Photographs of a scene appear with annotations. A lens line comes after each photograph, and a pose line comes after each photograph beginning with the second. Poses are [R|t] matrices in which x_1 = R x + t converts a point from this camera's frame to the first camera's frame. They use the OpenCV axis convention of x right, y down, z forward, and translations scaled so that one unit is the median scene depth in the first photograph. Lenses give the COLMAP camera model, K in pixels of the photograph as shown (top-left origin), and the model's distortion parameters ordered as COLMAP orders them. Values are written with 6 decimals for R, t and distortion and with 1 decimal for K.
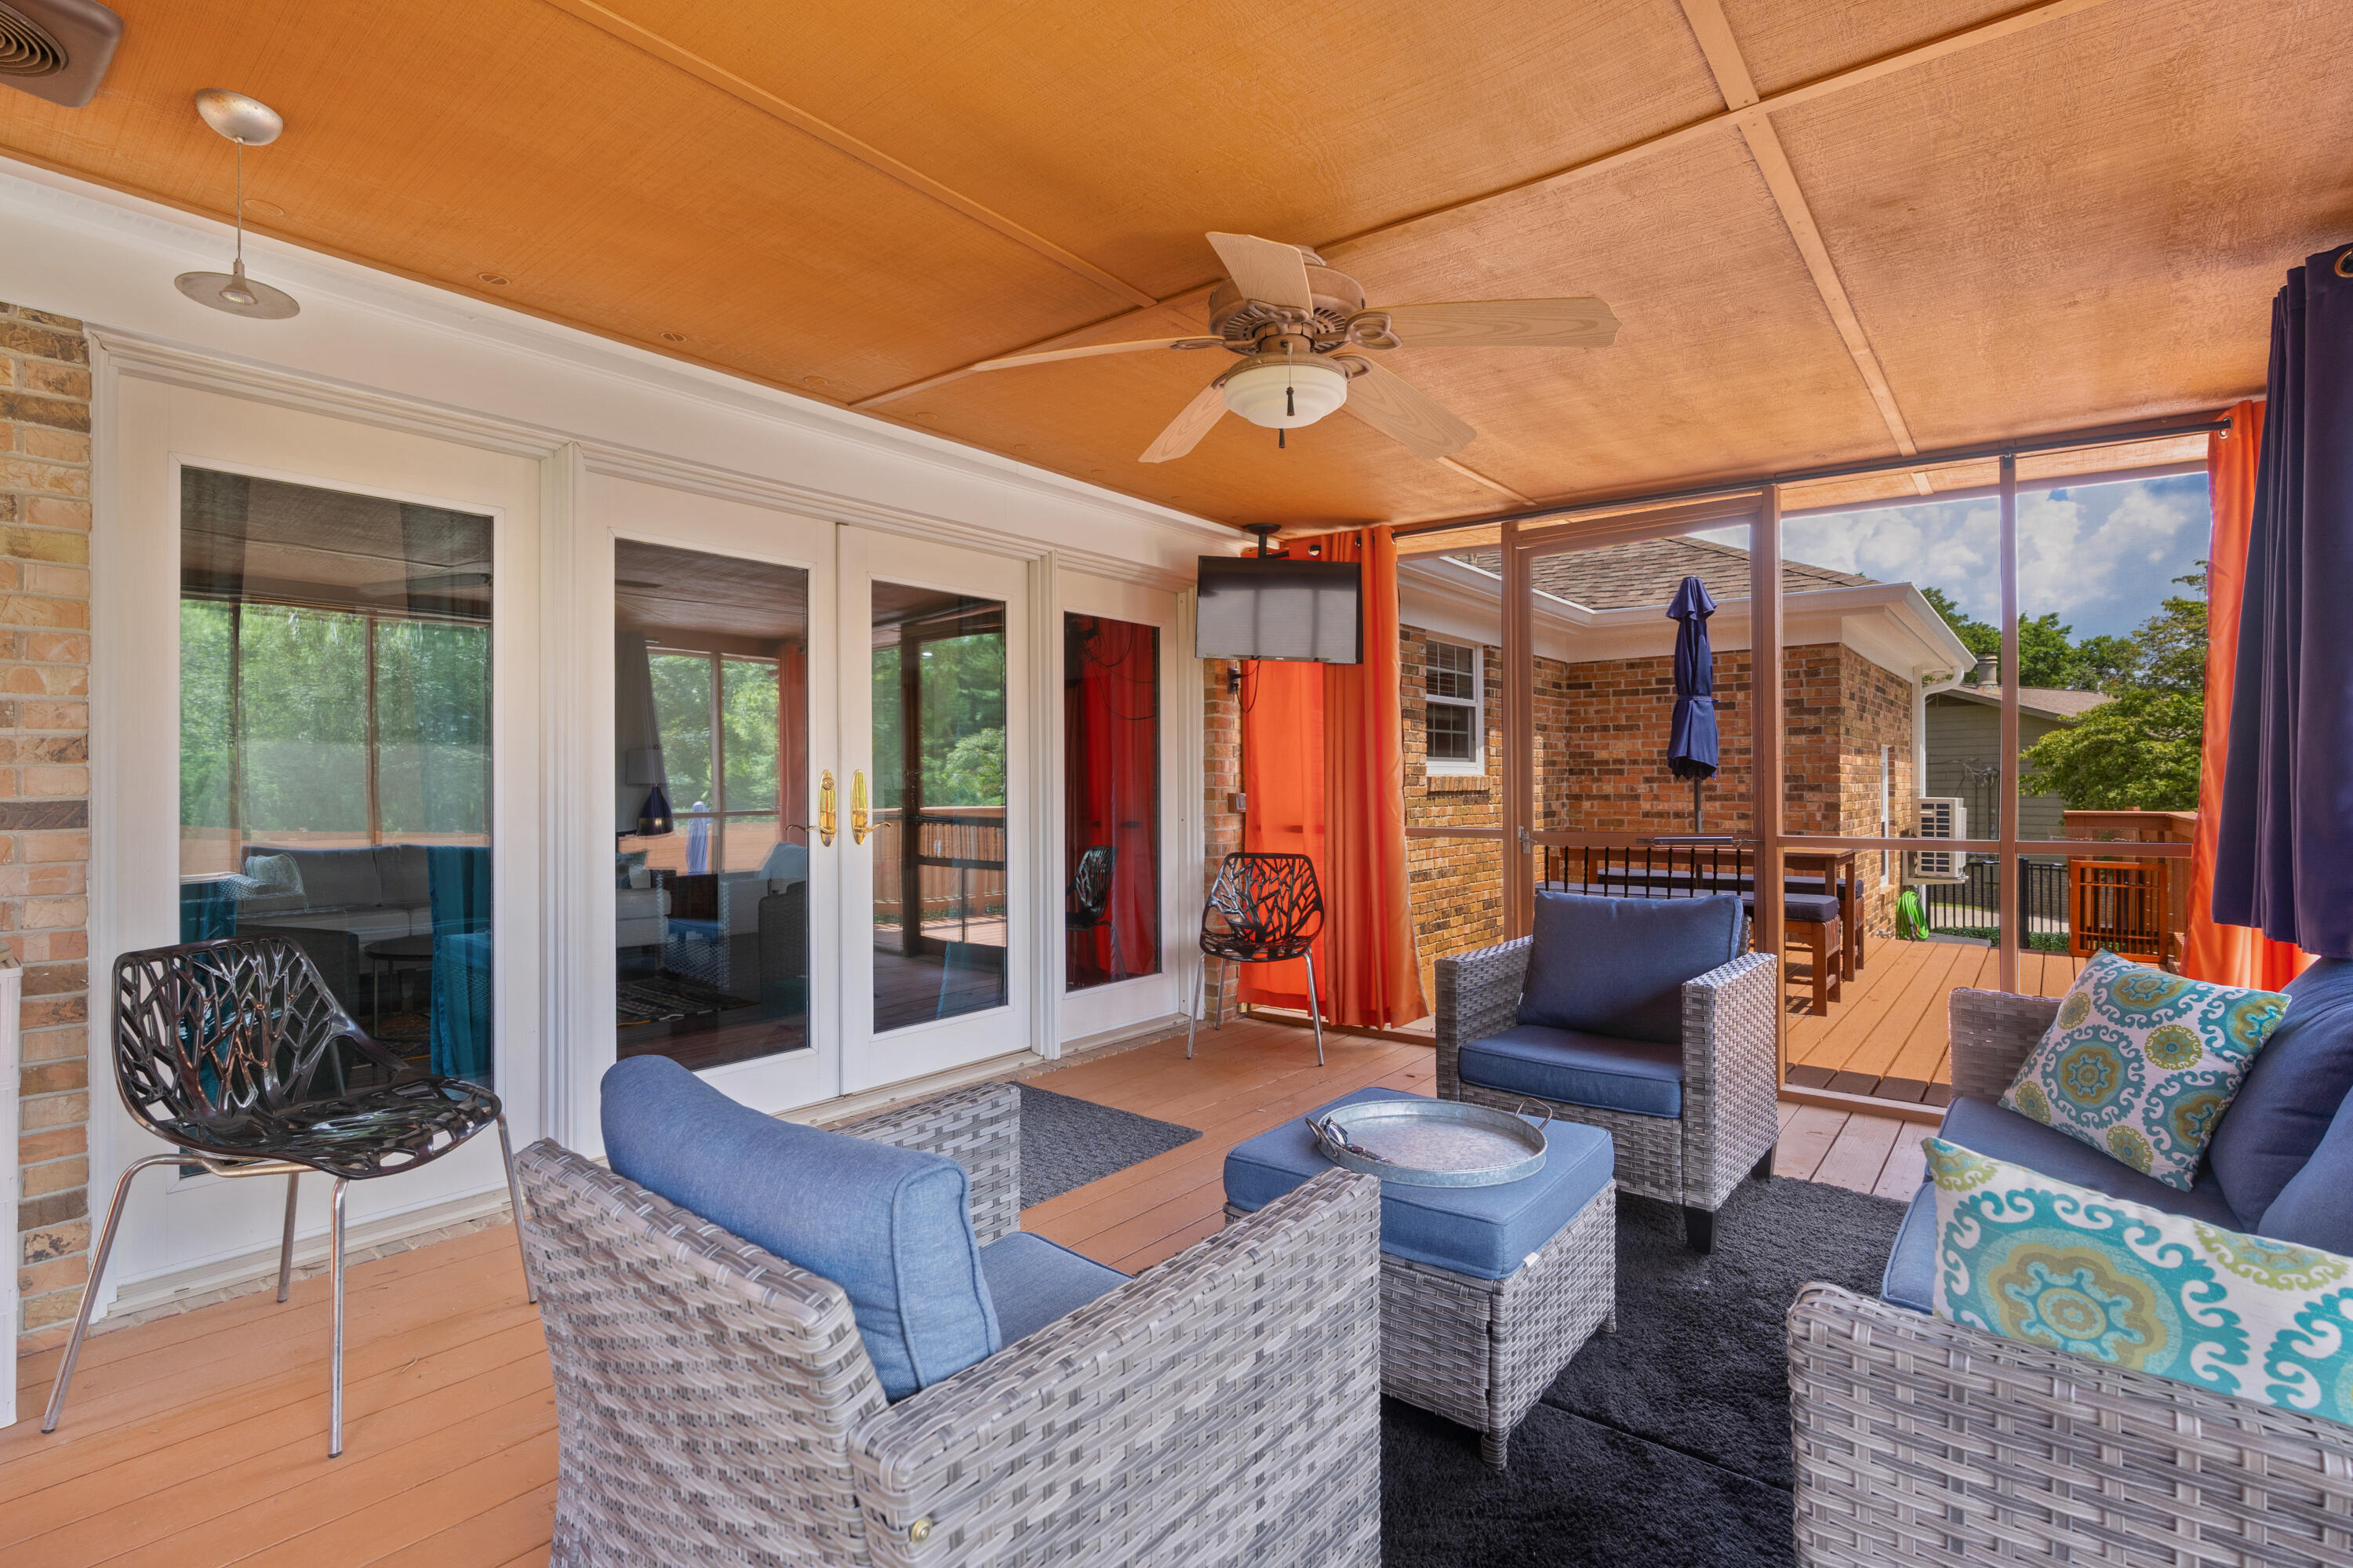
lens RADIAL K [[1090.9, 0, 1175.4], [0, 1090.9, 790.4], [0, 0, 1]] dist [-0.019680, 0.003518]
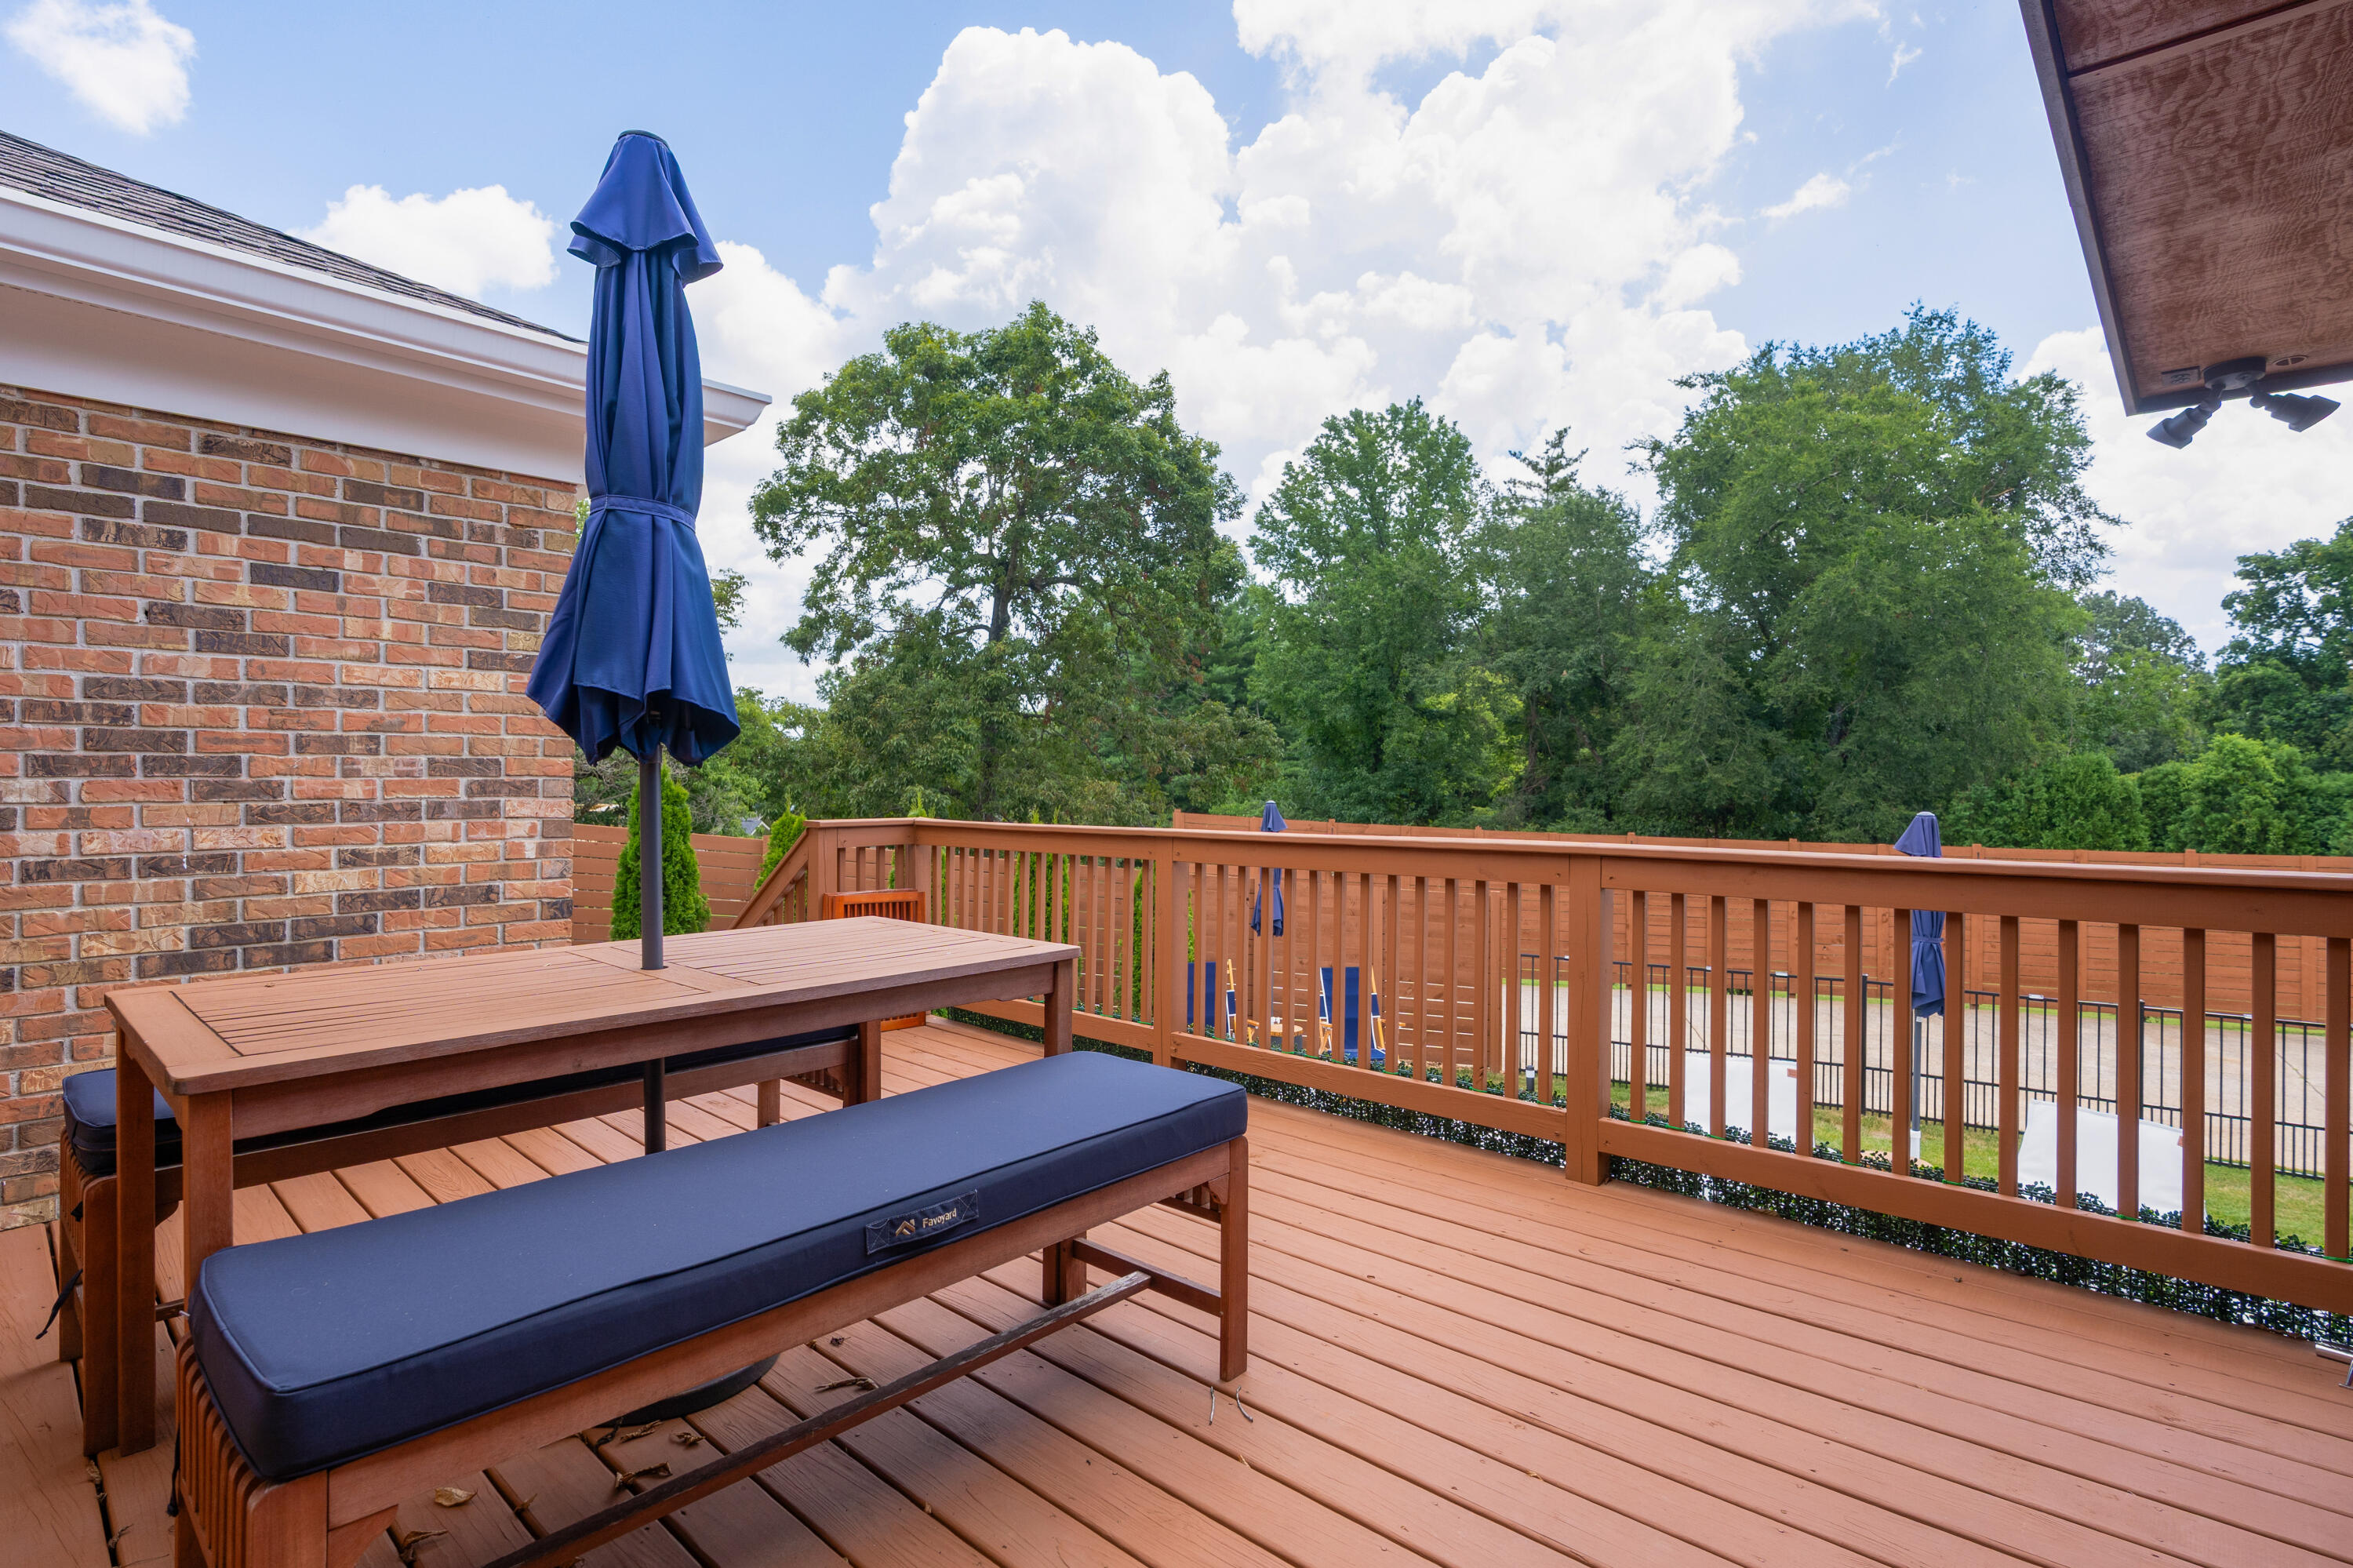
lens RADIAL K [[1143.0, 0, 1182.9], [0, 1143.0, 782.7], [0, 0, 1]] dist [-0.005444, 0.000094]
pose [[0.086107, -0.004532, 0.996276, 0.123586], [-0.003926, 0.999980, 0.004888, -0.007839], [-0.996278, -0.004332, 0.086088, 0.648278]]
